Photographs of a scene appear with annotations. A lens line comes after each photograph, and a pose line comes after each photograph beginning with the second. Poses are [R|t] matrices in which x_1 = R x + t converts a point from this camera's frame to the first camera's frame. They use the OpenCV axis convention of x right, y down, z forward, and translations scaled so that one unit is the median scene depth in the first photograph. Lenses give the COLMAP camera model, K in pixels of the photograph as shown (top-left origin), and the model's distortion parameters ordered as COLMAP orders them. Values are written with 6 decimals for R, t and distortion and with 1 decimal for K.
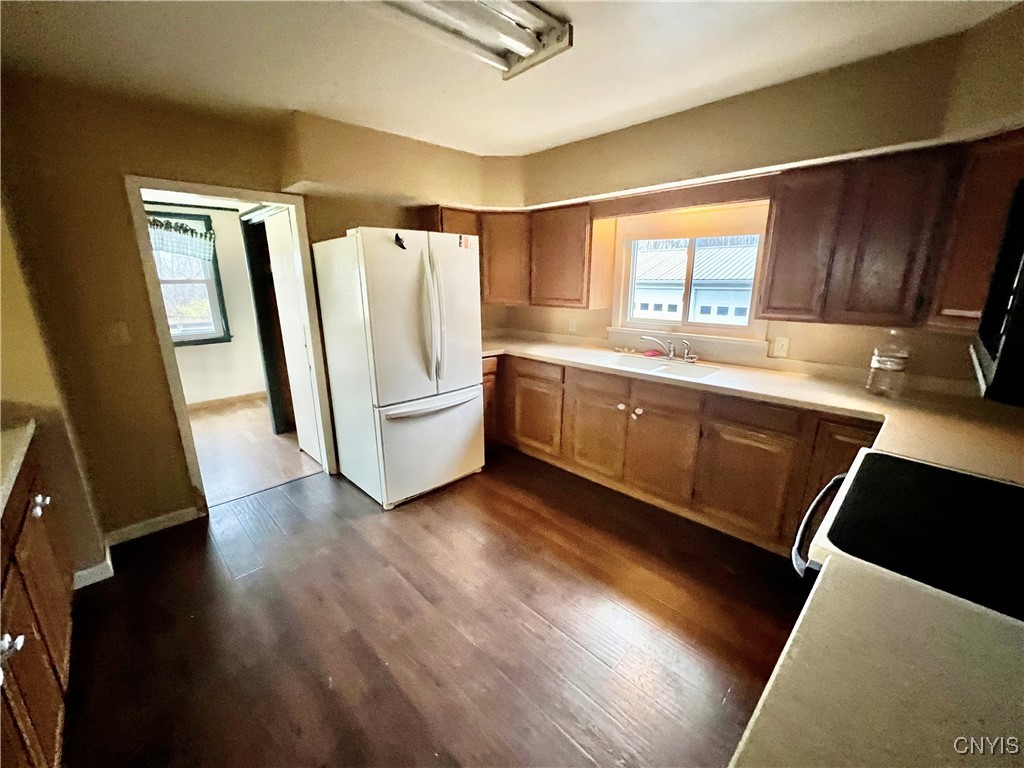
lens RADIAL K [[410.6, 0, 508.5], [0, 410.6, 383.9], [0, 0, 1]] dist [-0.001011, 0.000106]
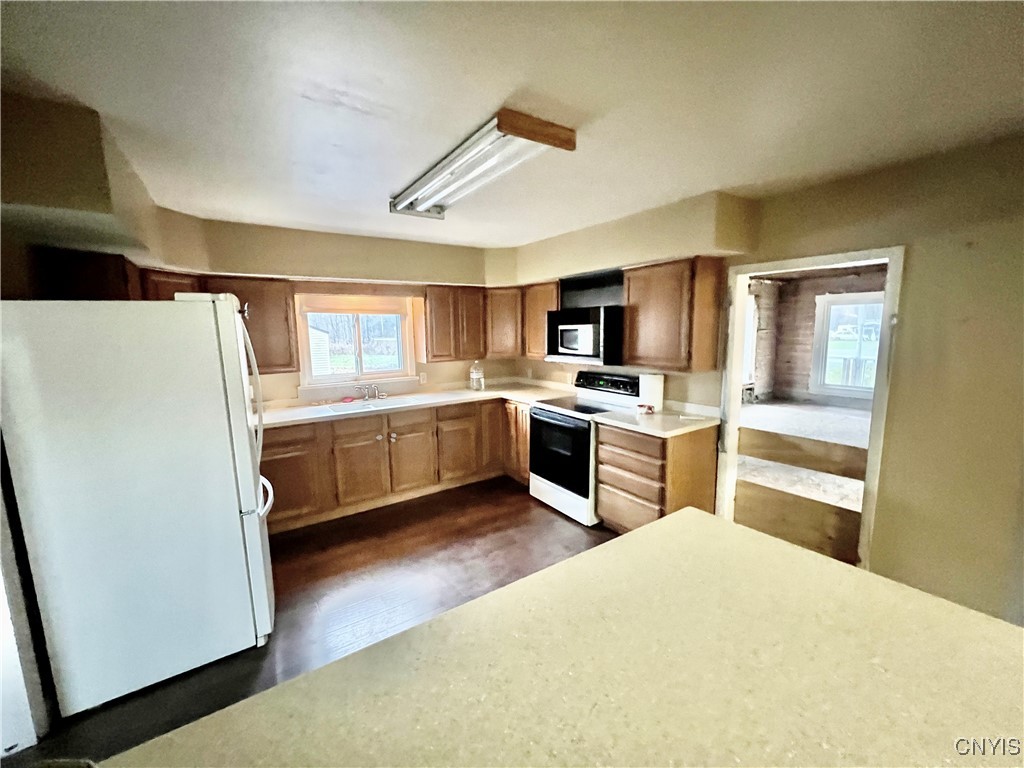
lens RADIAL K [[410.6, 0, 508.5], [0, 410.6, 383.9], [0, 0, 1]] dist [-0.001011, 0.000106]
pose [[0.186600, -0.131838, 0.973550, -1.003862], [0.264952, 0.960991, 0.079354, -0.115815], [-0.946034, 0.243136, 0.214251, 0.312430]]
